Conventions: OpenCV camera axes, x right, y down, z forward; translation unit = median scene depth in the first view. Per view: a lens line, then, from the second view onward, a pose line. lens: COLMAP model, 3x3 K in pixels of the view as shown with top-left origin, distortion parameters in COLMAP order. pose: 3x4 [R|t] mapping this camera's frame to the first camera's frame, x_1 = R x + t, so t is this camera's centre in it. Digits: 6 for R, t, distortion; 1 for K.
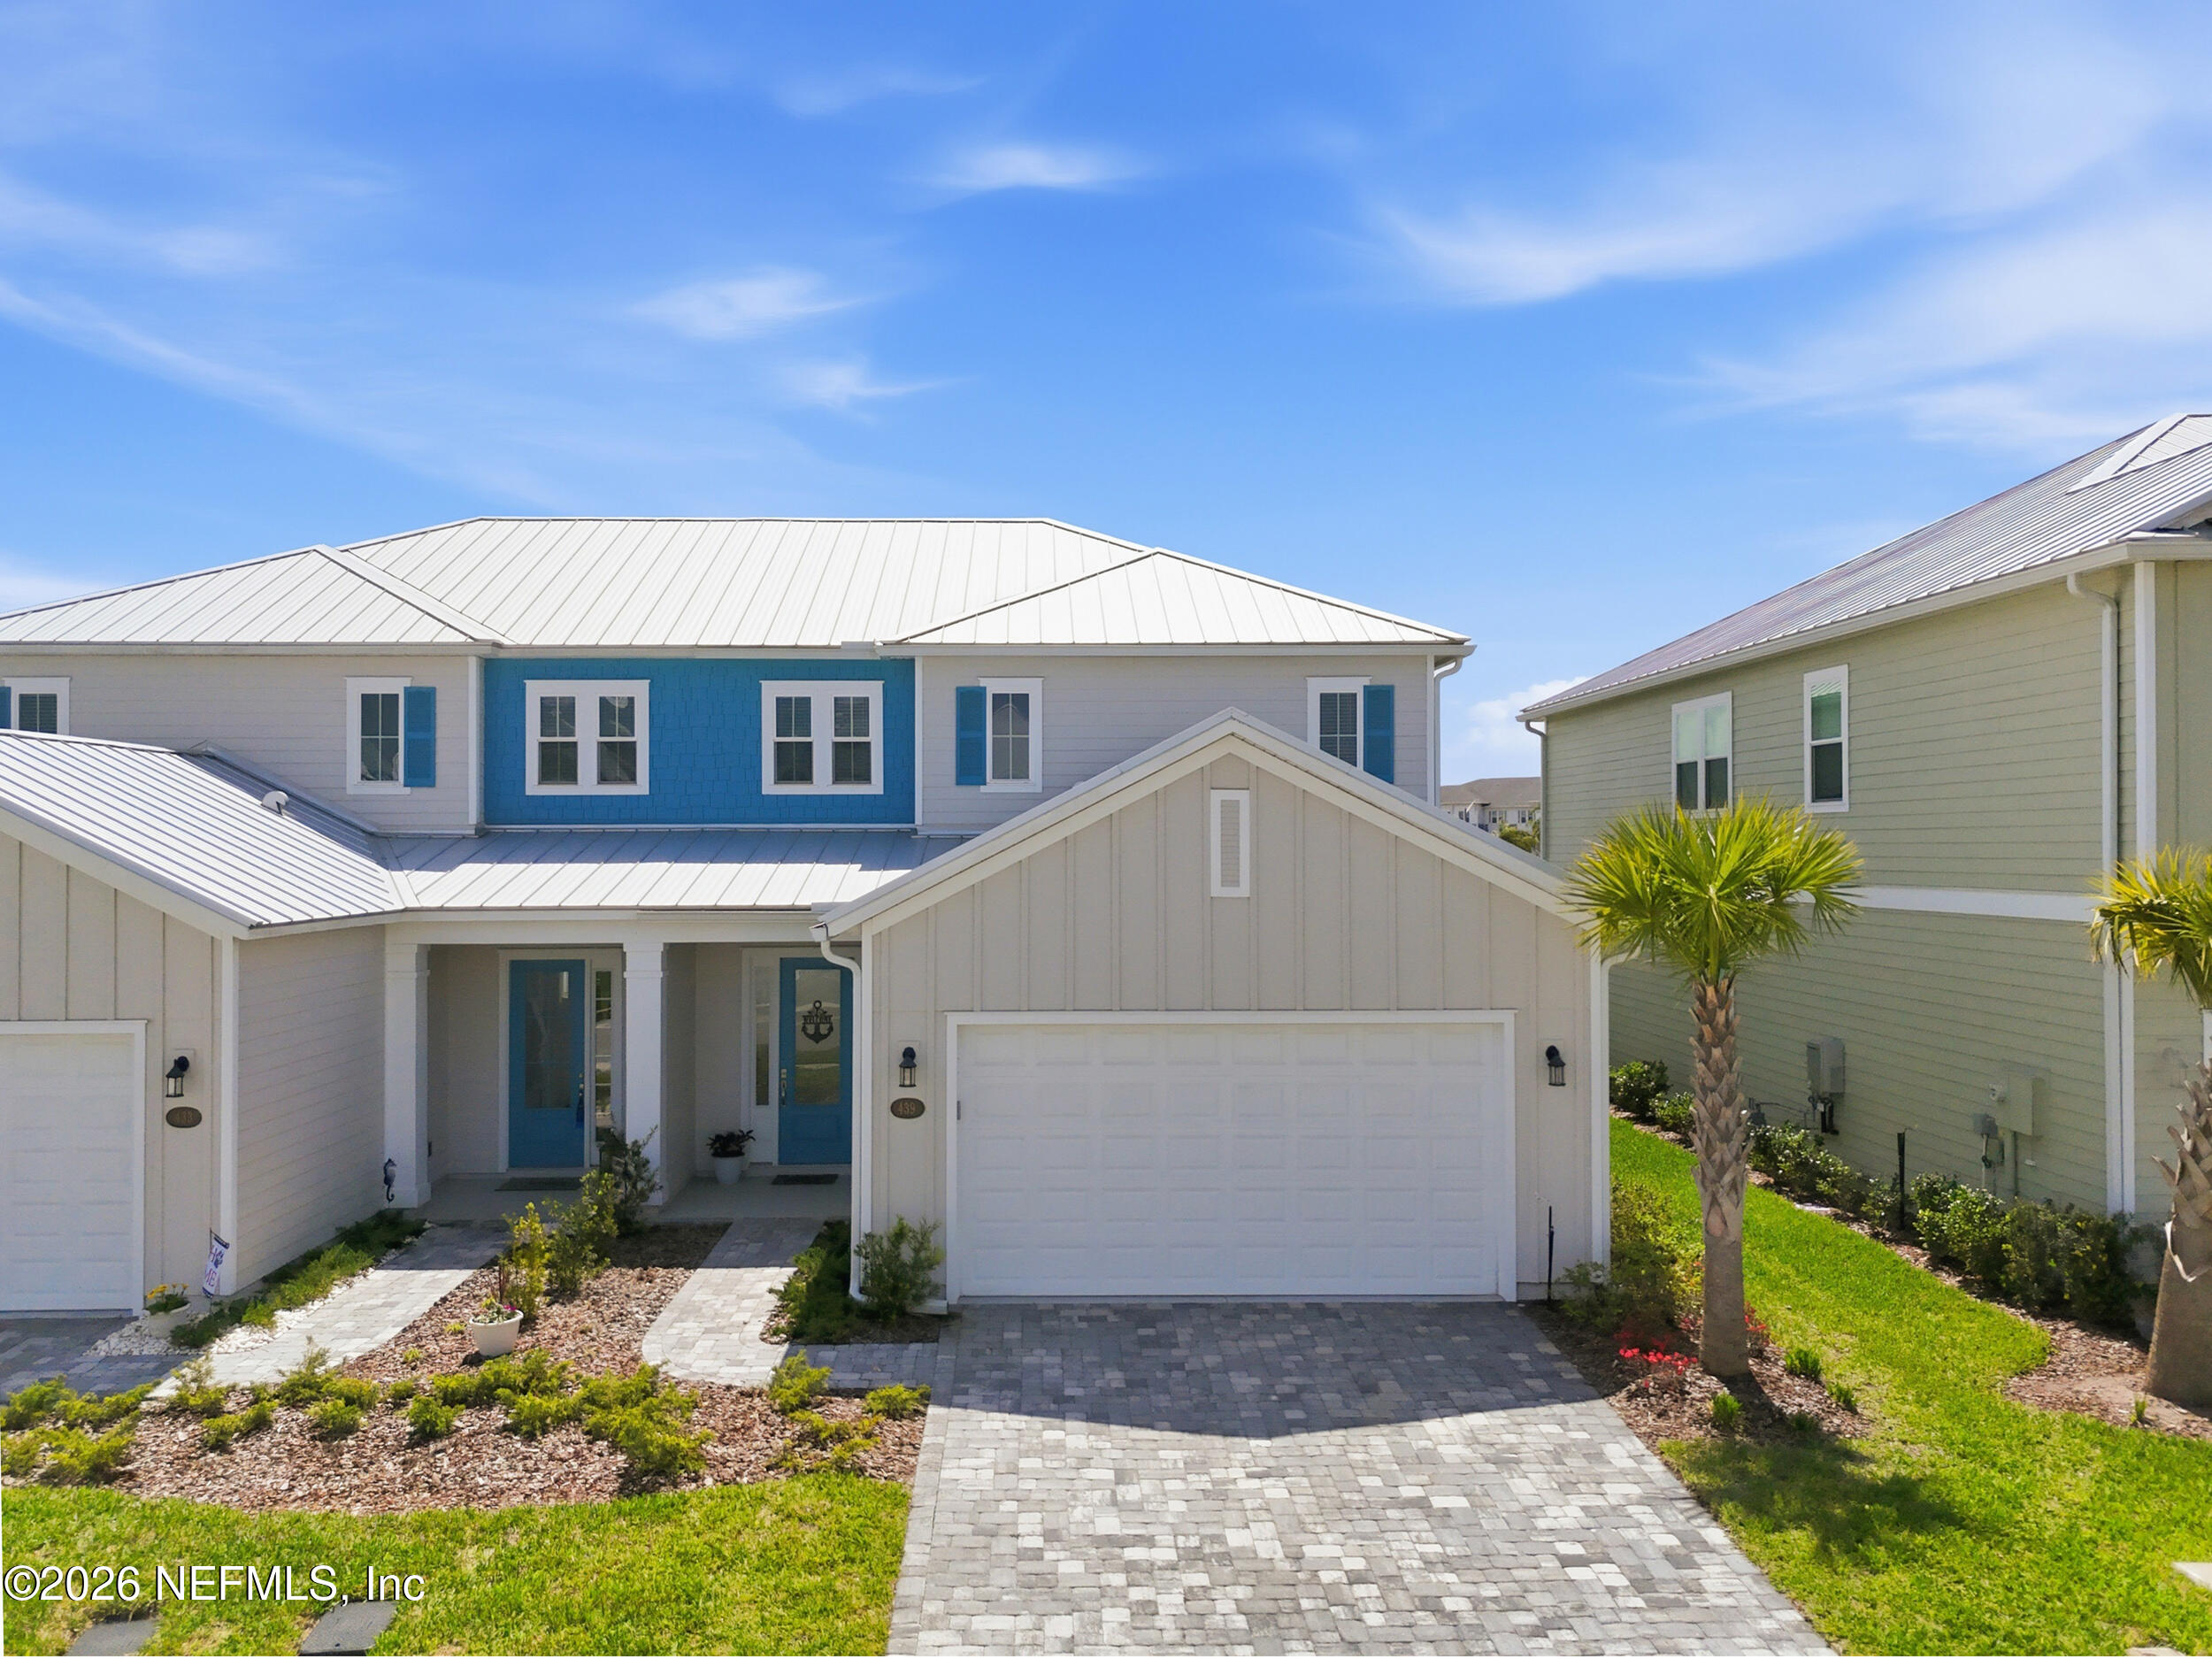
lens RADIAL K [[1671.5, 0, 1107.1], [0, 1671.5, 792.3], [0, 0, 1]] dist [0.058034, -0.054643]
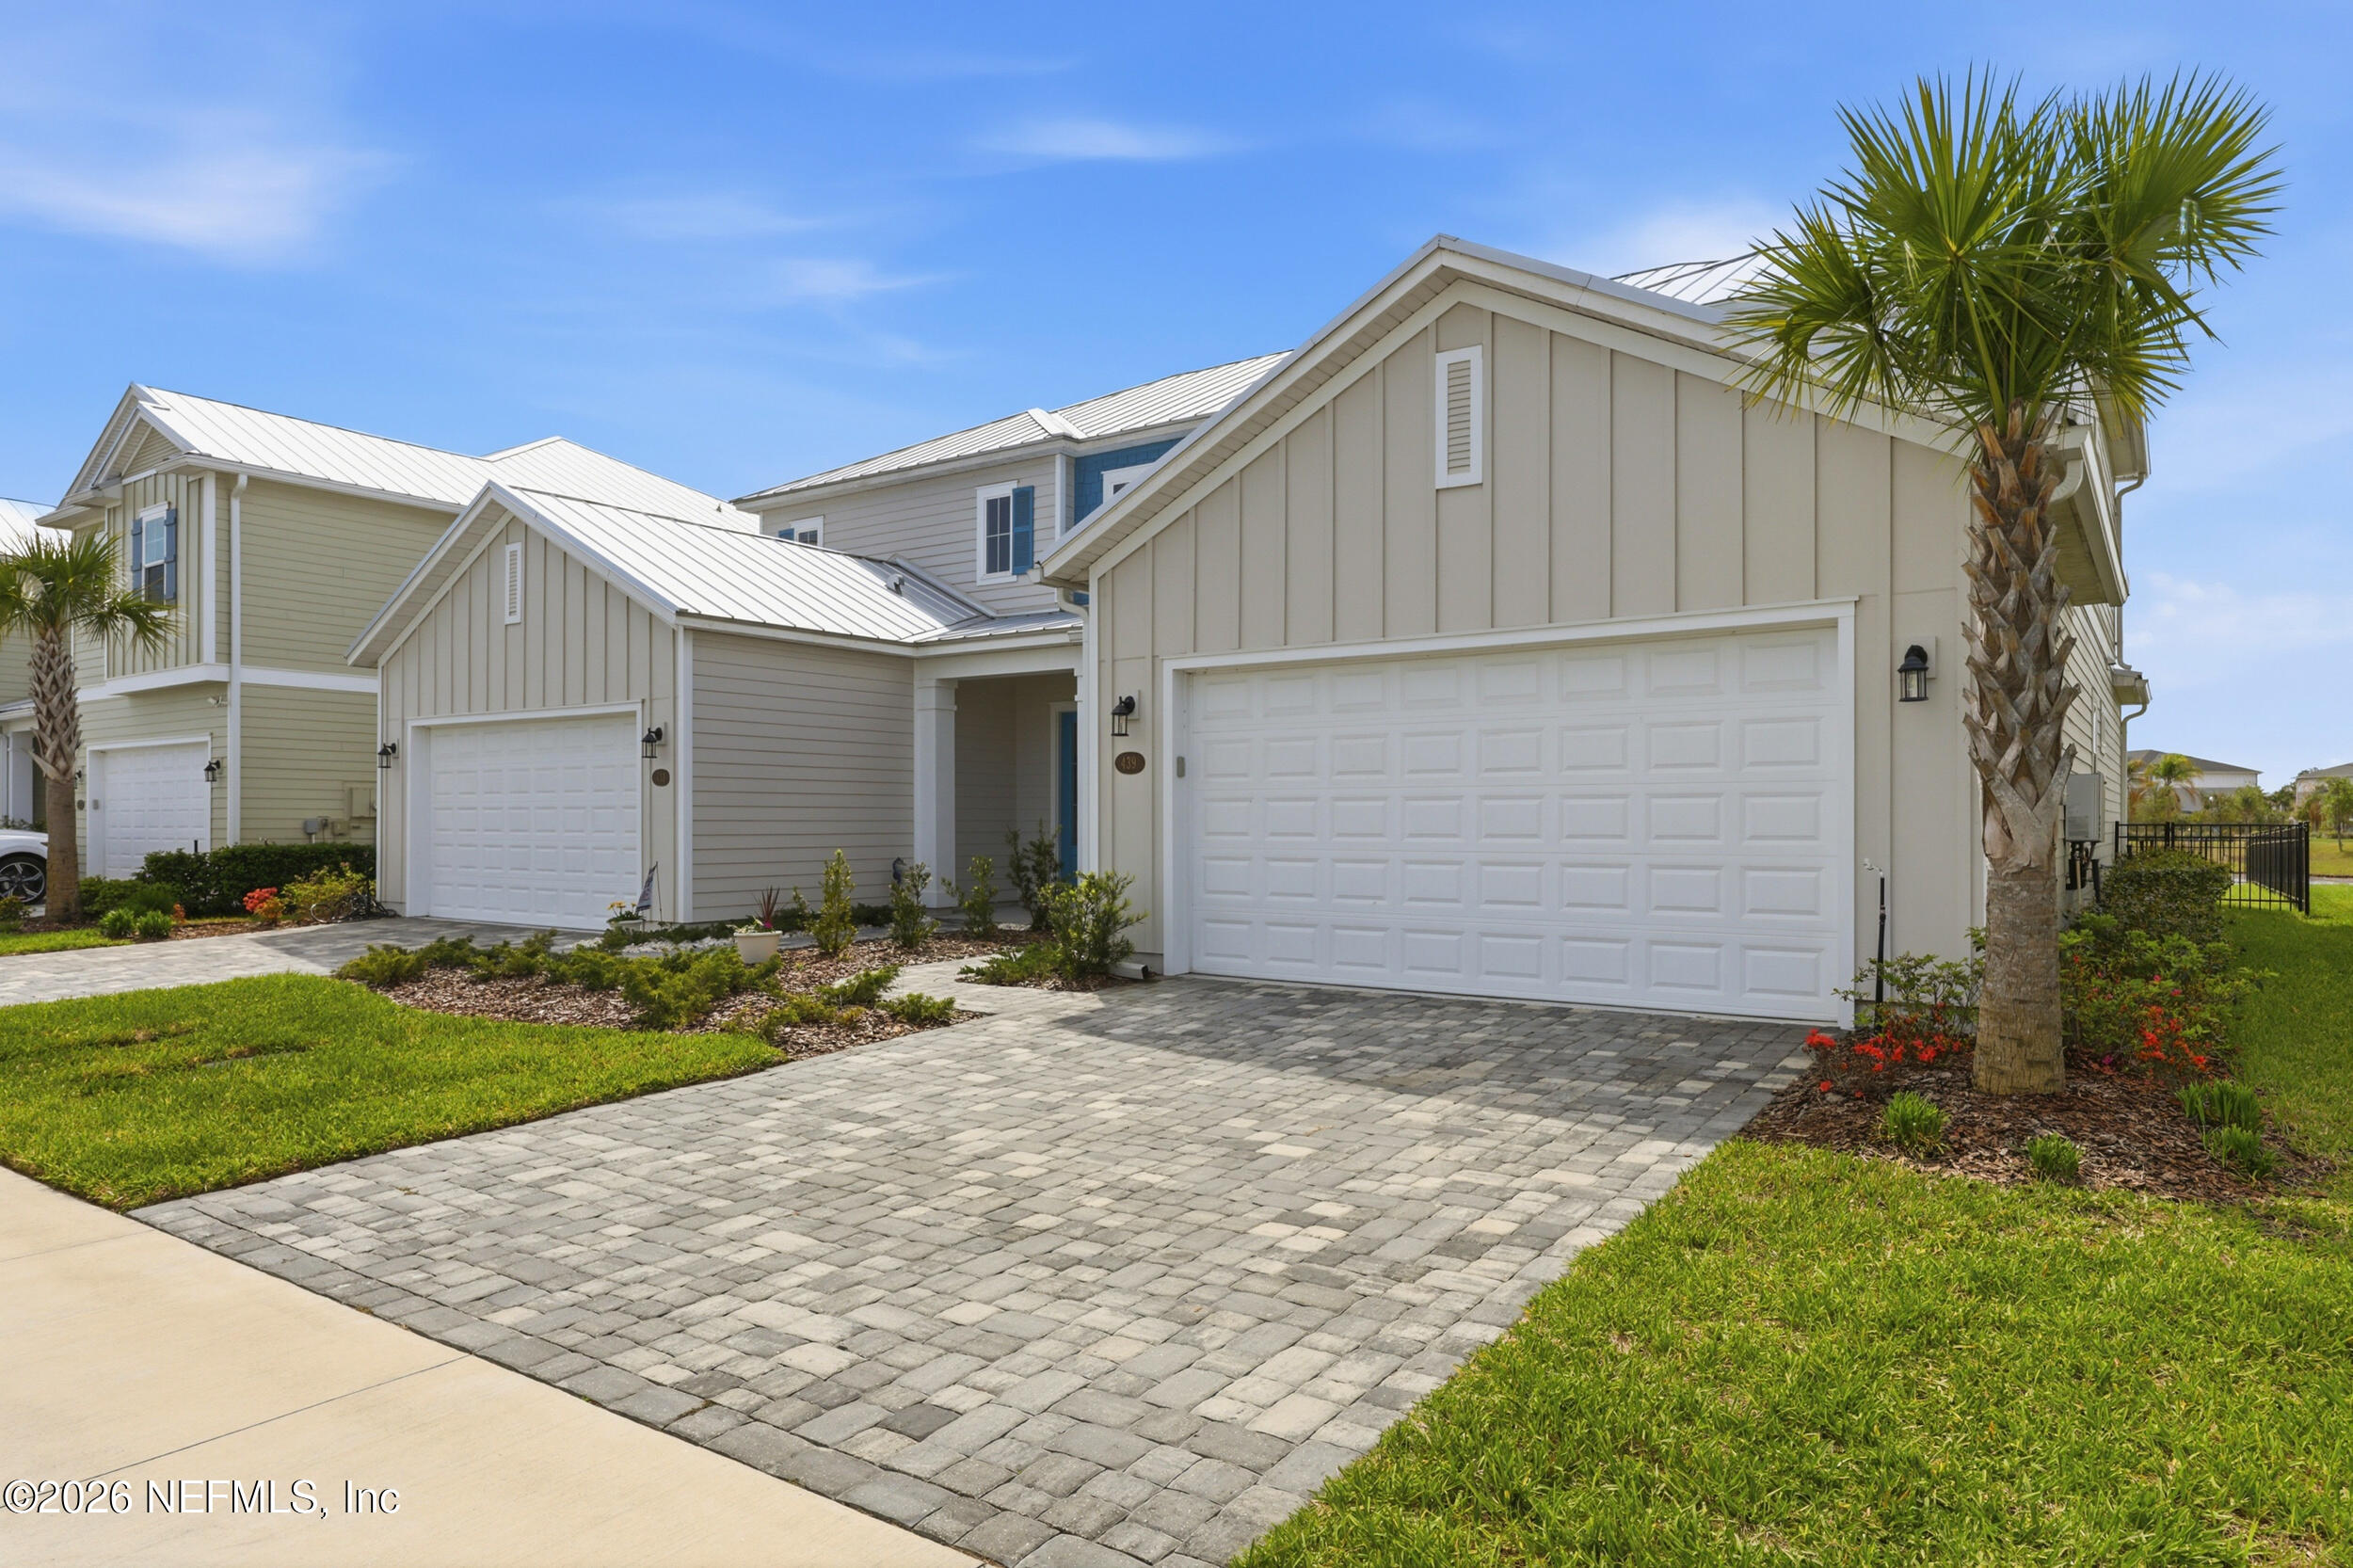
lens RADIAL K [[1460.9, 0, 1183.7], [0, 1460.9, 789.2], [0, 0, 1]] dist [-0.000617, 0.000004]
pose [[0.803293, -0.012384, -0.595455, 0.322009], [0.014432, 0.999895, -0.001325, 0.174839], [0.595409, -0.007529, 0.803387, 0.323950]]
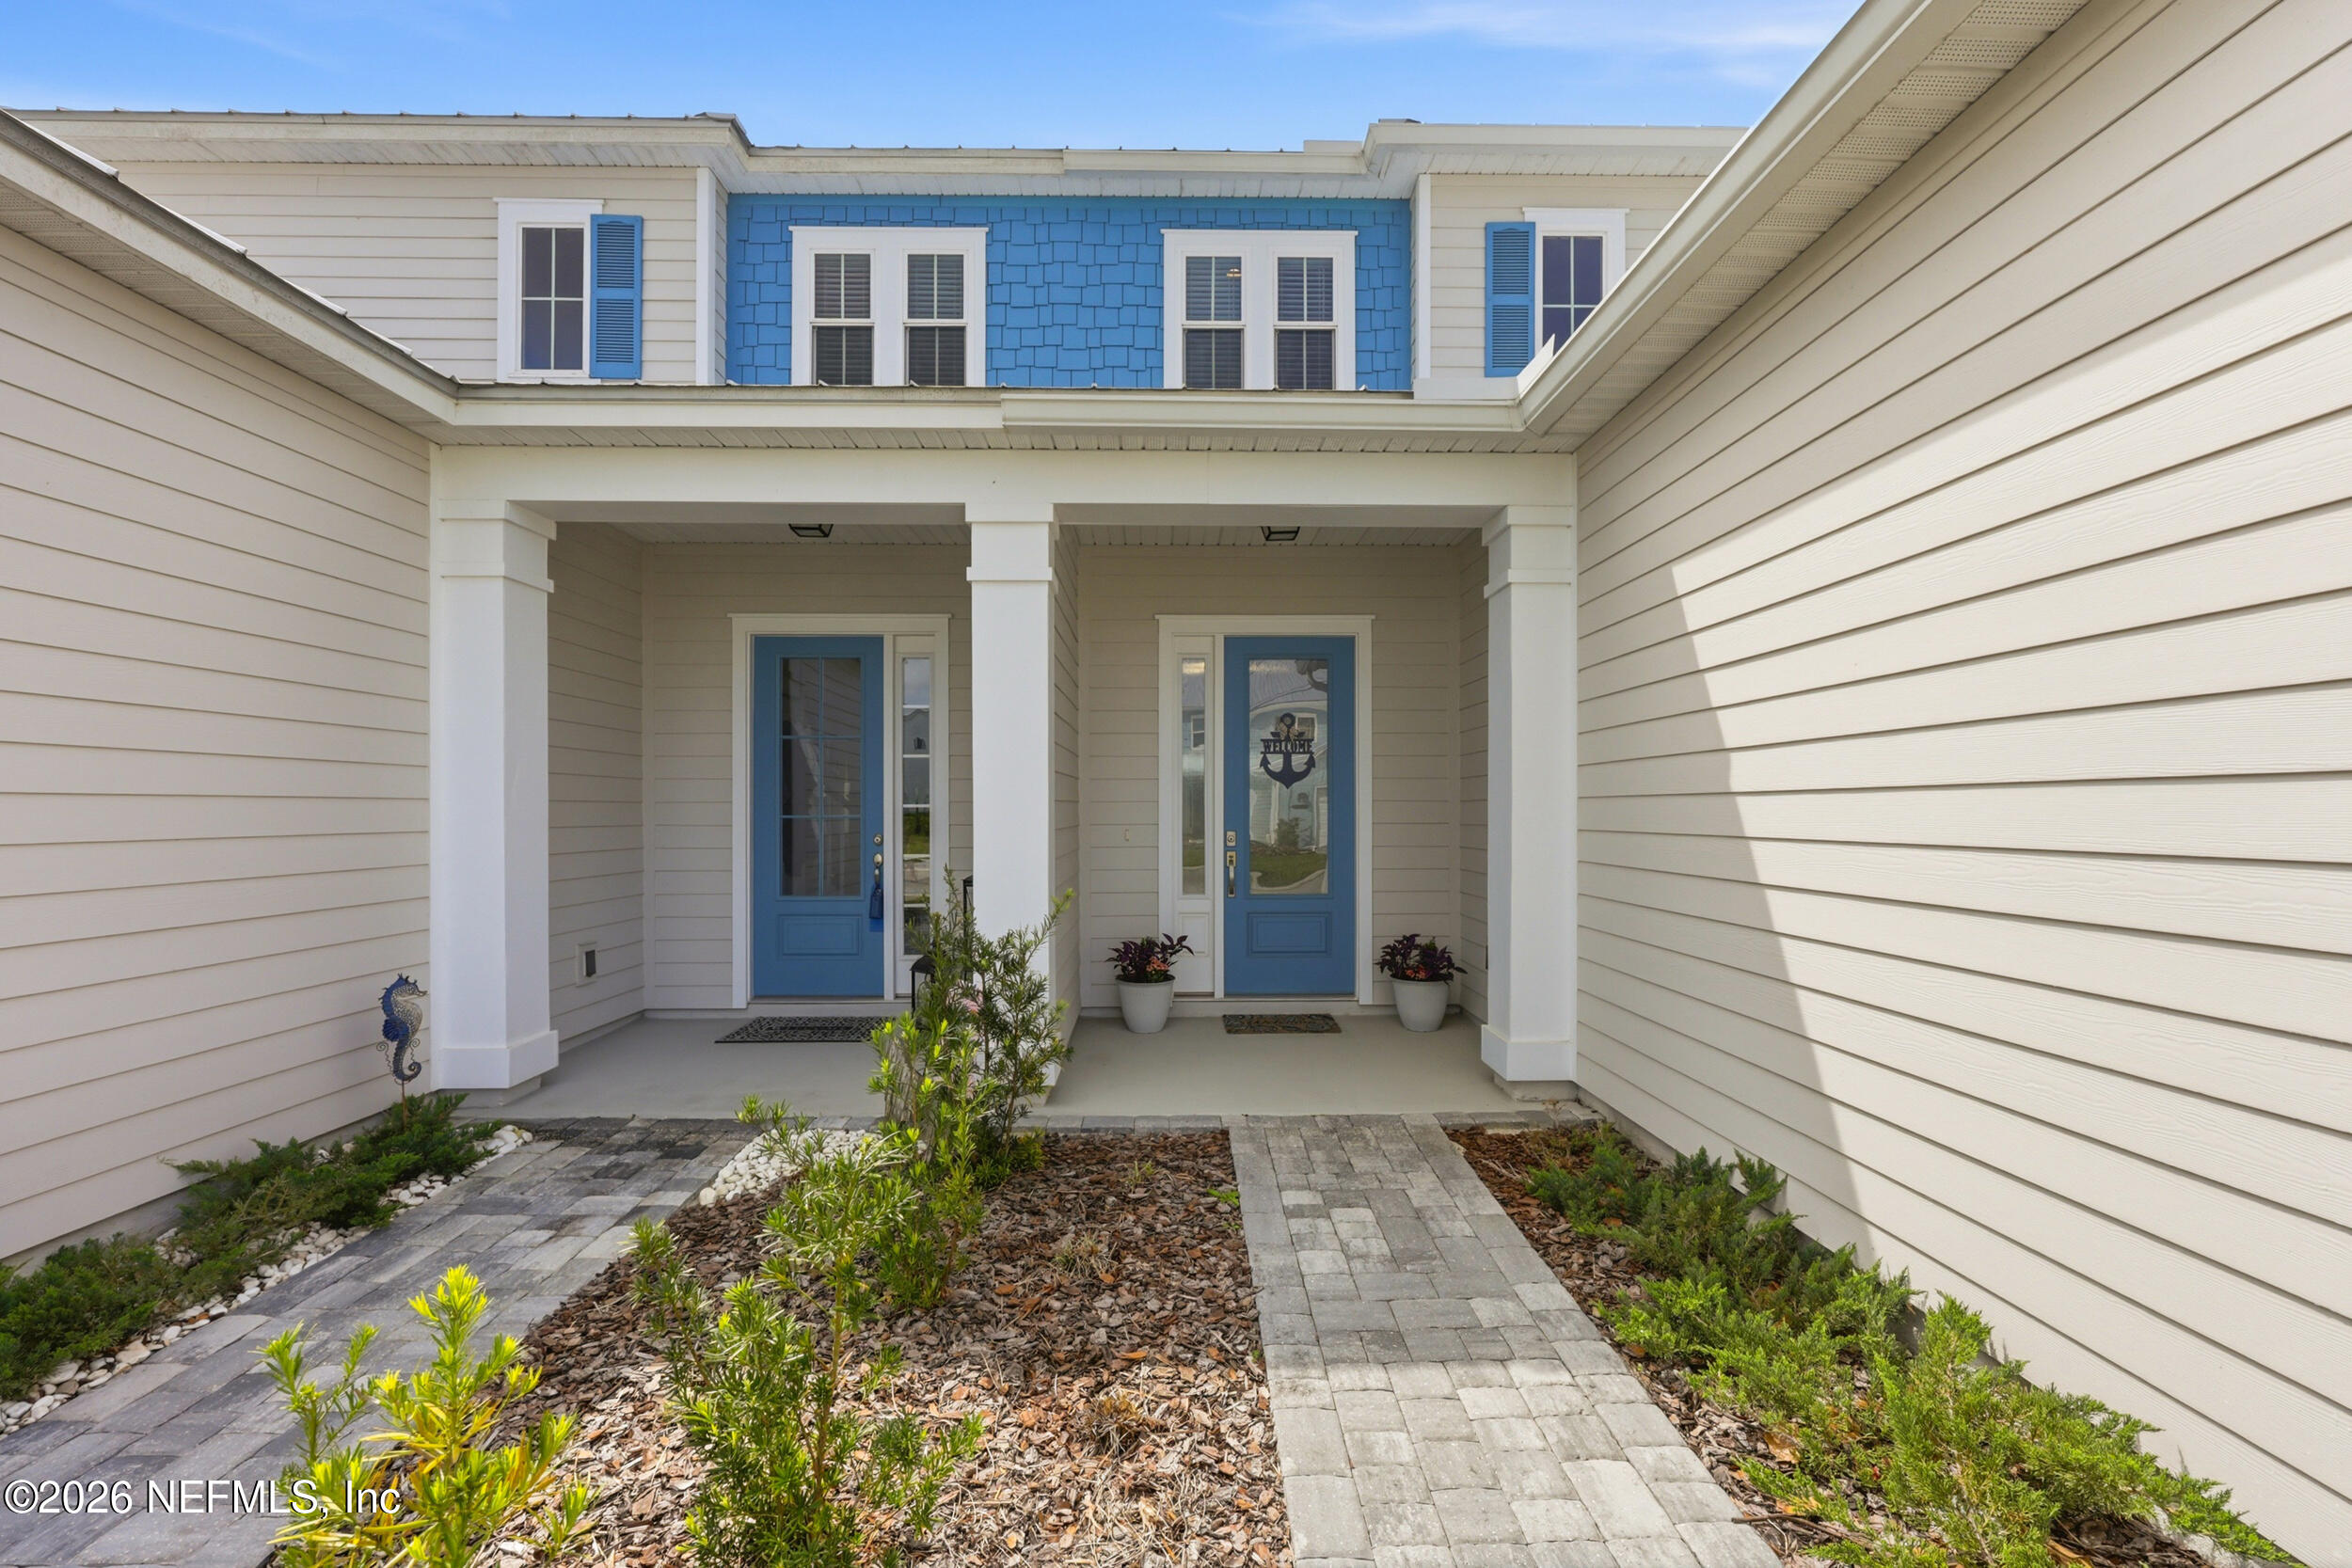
lens RADIAL K [[971.3, 0, 1189.9], [0, 971.3, 784.6], [0, 0, 1]] dist [0.000259, -0.000126]
pose [[0.999996, -0.000039, -0.002991, -0.239983], [0.000043, 0.999999, 0.001267, 0.173773], [0.002991, -0.001267, 0.999995, 0.781647]]
